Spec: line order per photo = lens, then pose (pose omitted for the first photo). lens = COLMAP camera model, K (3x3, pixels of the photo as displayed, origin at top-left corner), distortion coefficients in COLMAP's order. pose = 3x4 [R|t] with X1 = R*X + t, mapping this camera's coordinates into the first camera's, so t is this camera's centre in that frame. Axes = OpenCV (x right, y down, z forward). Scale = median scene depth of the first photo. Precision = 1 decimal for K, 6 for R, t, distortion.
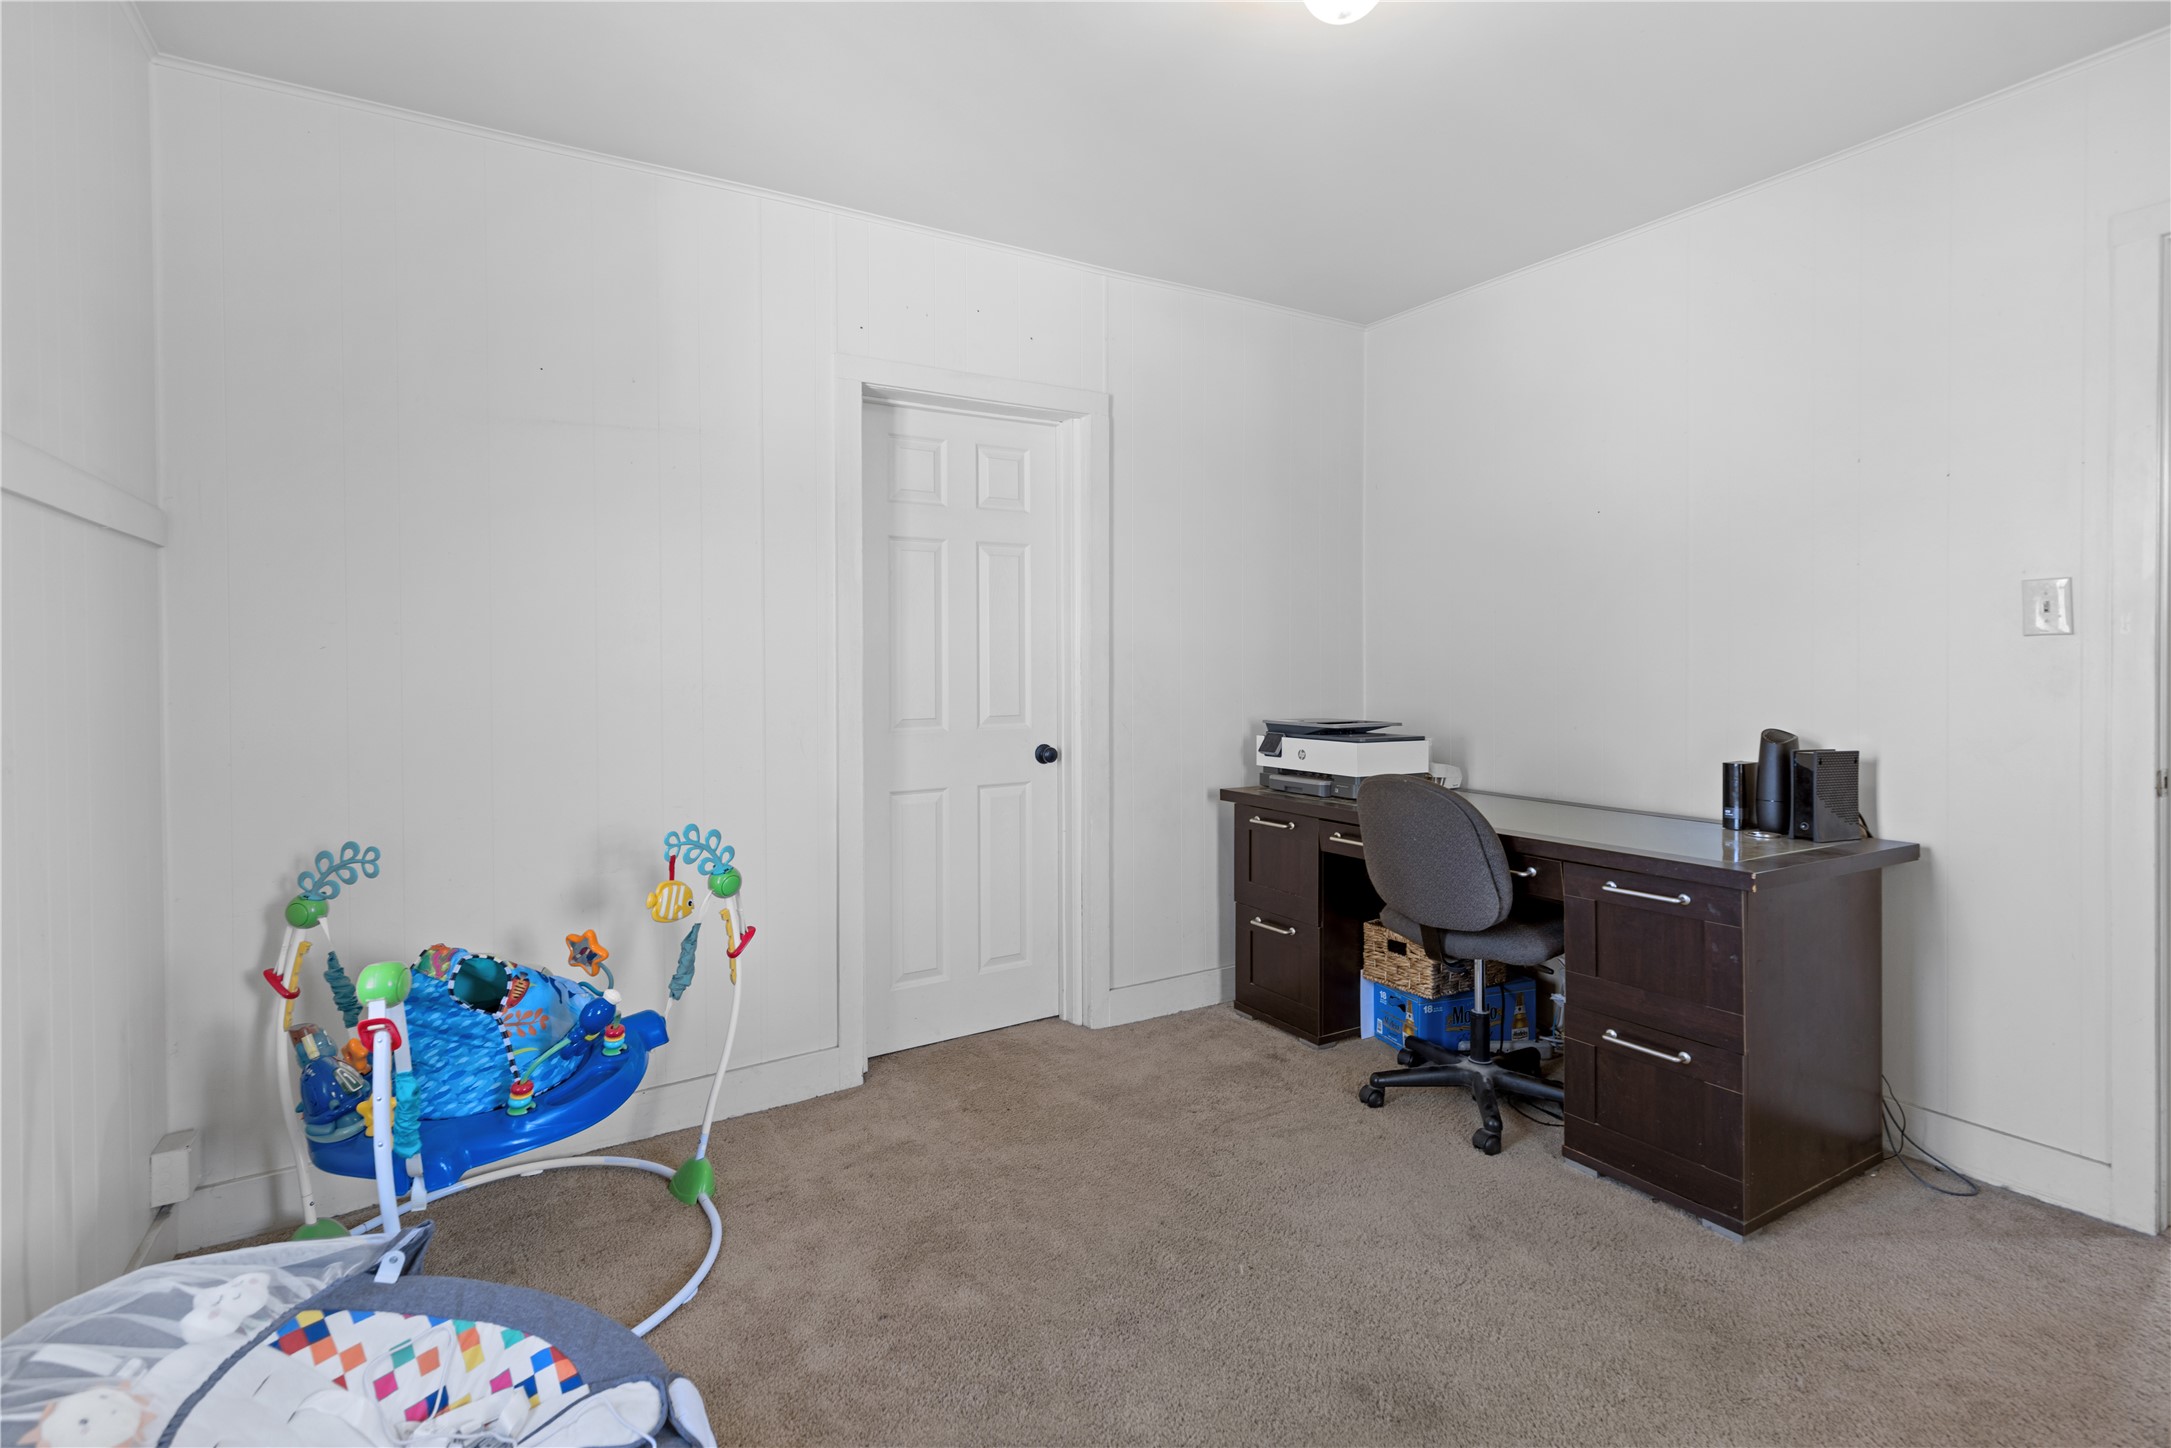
lens RADIAL K [[1009.7, 0, 1086.6], [0, 1009.7, 650.3], [0, 0, 1]] dist [0.001741, -0.000090]
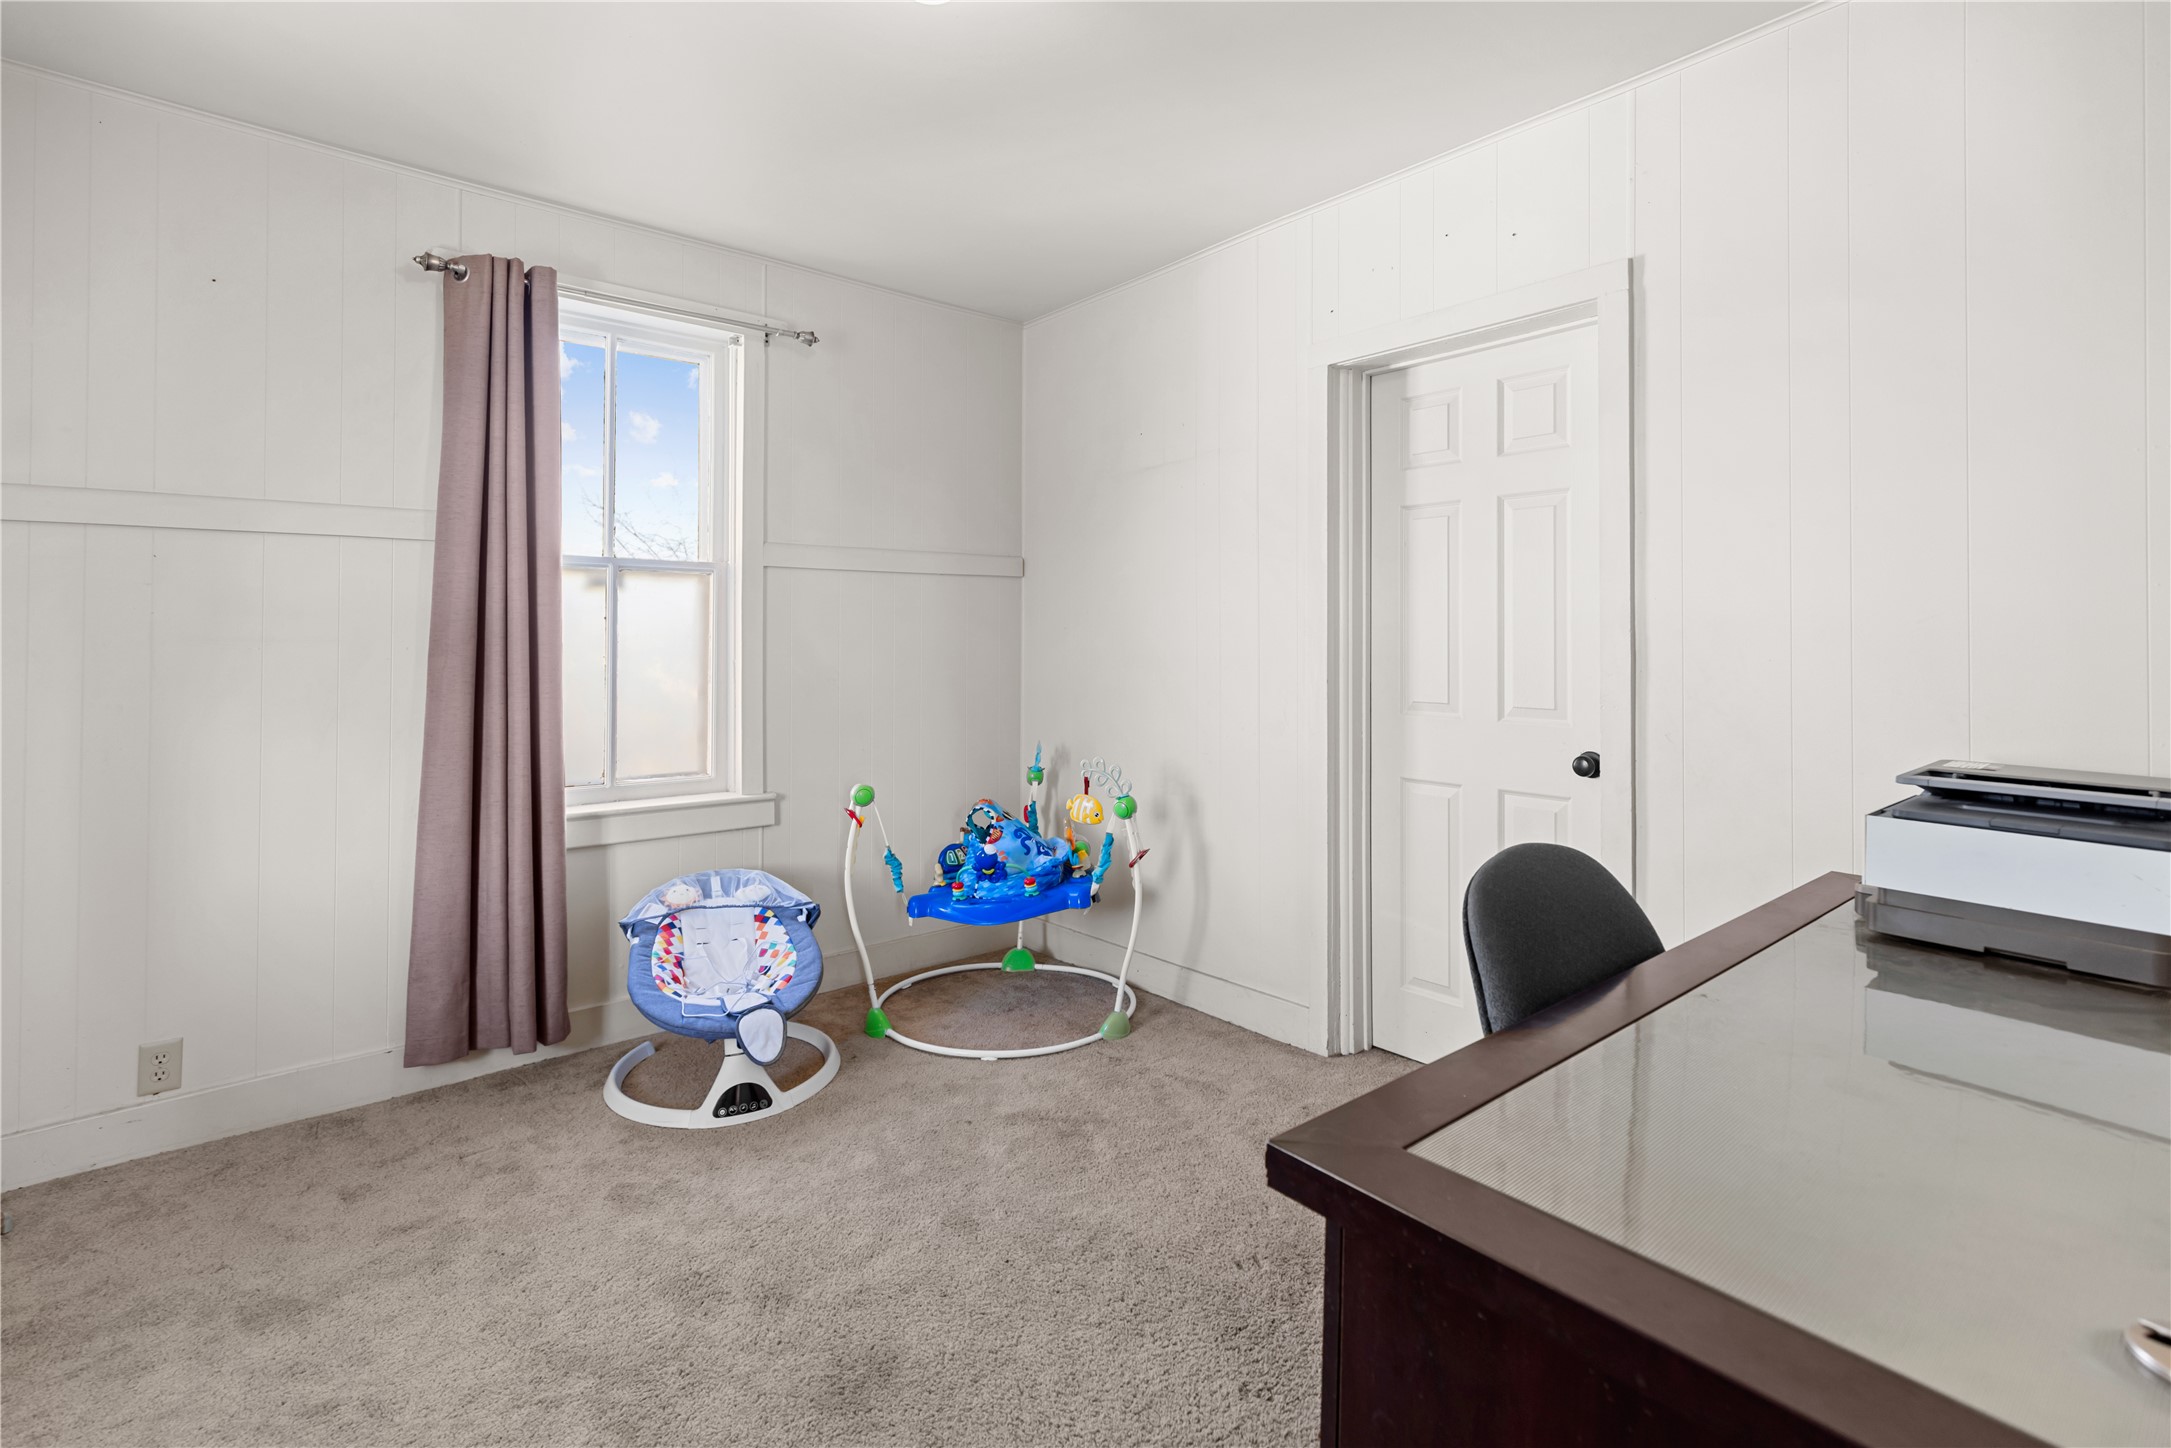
lens RADIAL K [[1007.1, 0, 1086.6], [0, 1007.1, 617.4], [0, 0, 1]] dist [0.000932, 0.000005]
pose [[0.158675, -0.016352, -0.987195, 0.881696], [0.005542, 0.999862, -0.015671, 0.004549], [0.987315, -0.002984, 0.158744, 0.713186]]
